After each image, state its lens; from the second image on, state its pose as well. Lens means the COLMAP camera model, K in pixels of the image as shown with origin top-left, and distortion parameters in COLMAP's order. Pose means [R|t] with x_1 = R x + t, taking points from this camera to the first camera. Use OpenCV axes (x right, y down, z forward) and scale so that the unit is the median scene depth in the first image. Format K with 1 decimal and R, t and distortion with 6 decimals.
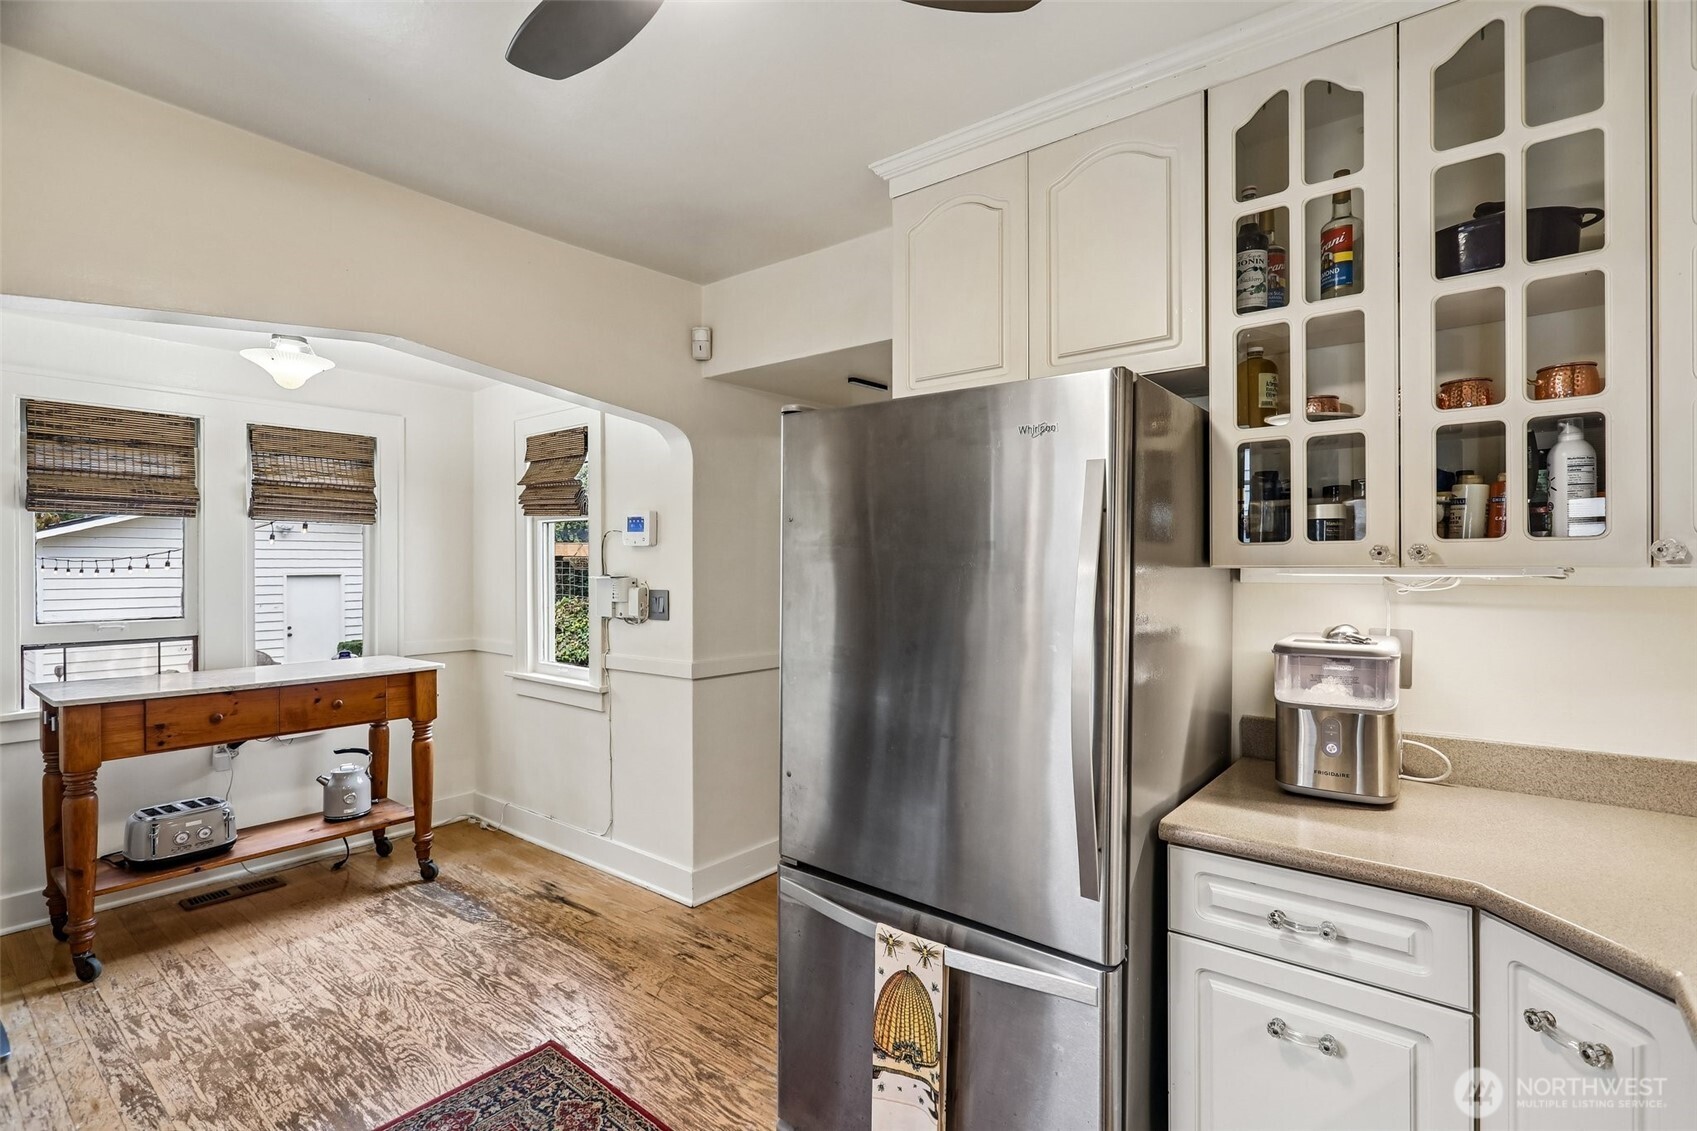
lens RADIAL K [[798.5, 0, 848.5], [0, 798.5, 565.5], [0, 0, 1]] dist [0.003600, 0.001719]
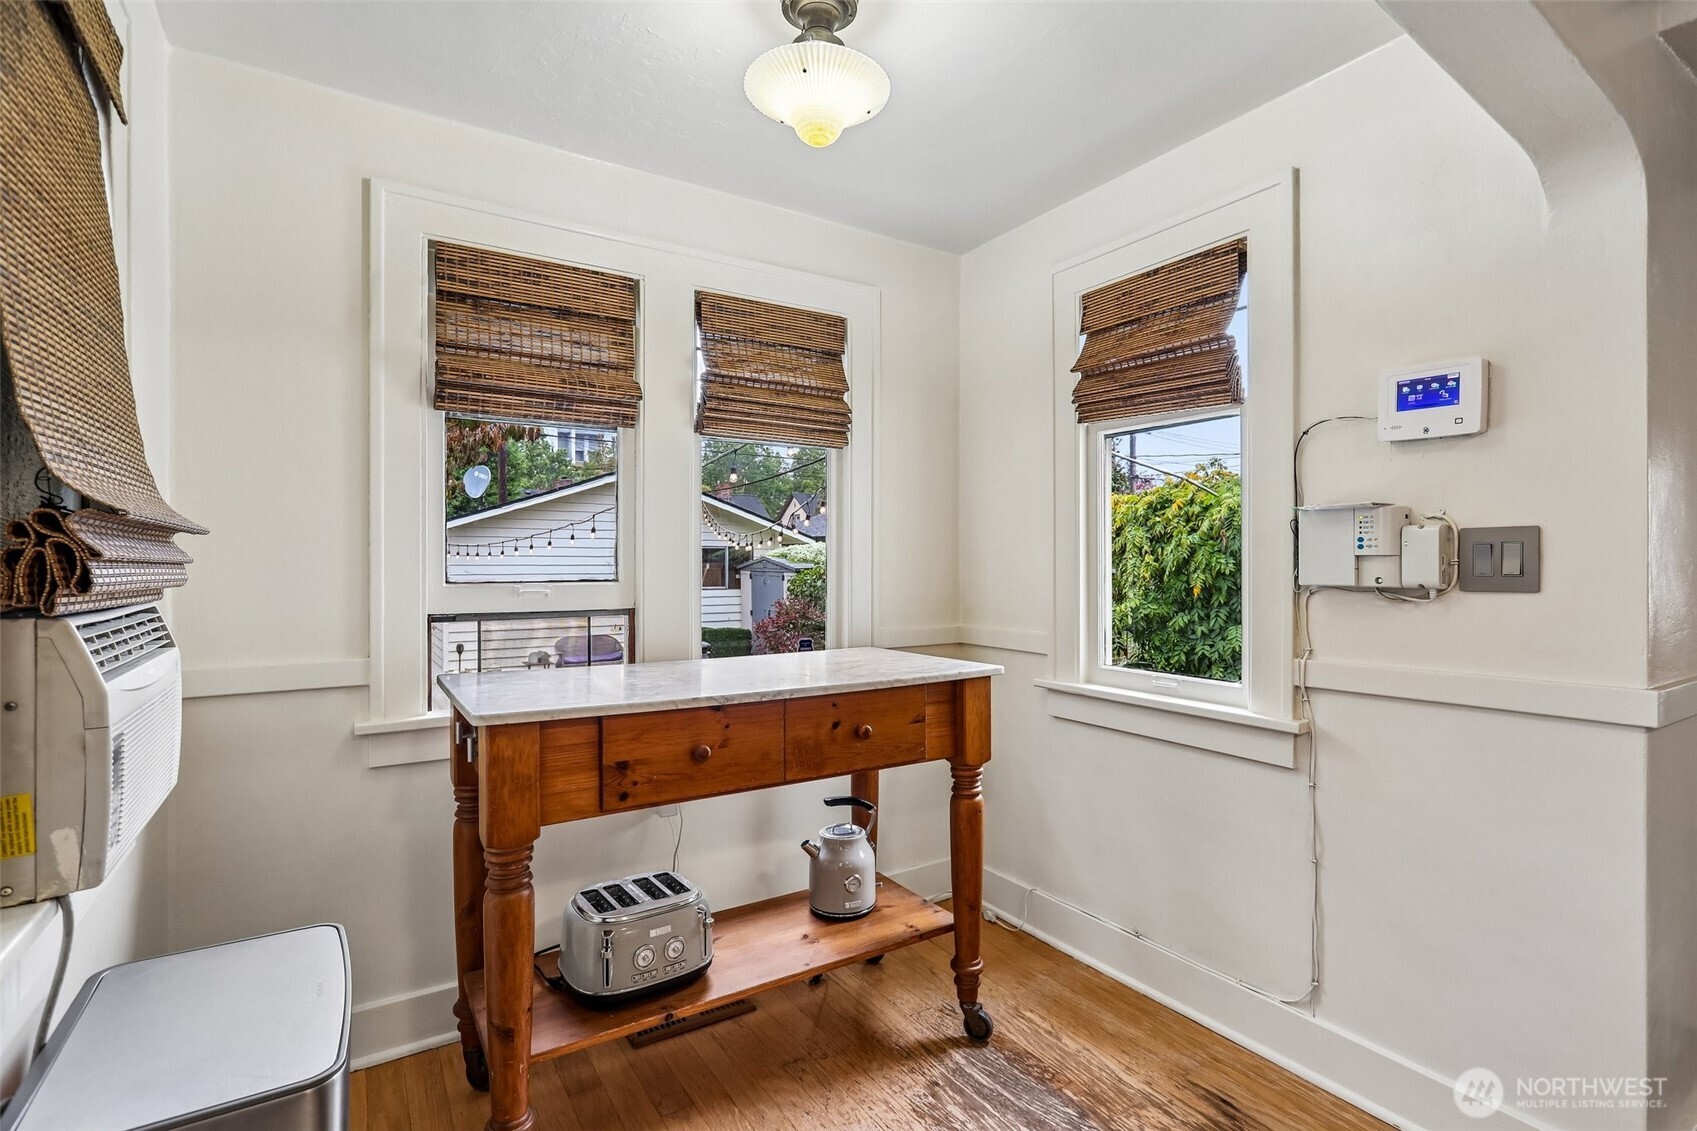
lens RADIAL K [[808.1, 0, 855.8], [0, 808.1, 556.5], [0, 0, 1]] dist [0.000478, 0.000662]
pose [[0.950425, -0.002153, -0.310945, -0.444529], [-0.000094, 0.999974, -0.007211, 0.050744], [0.310953, 0.006882, 0.950400, 0.434163]]
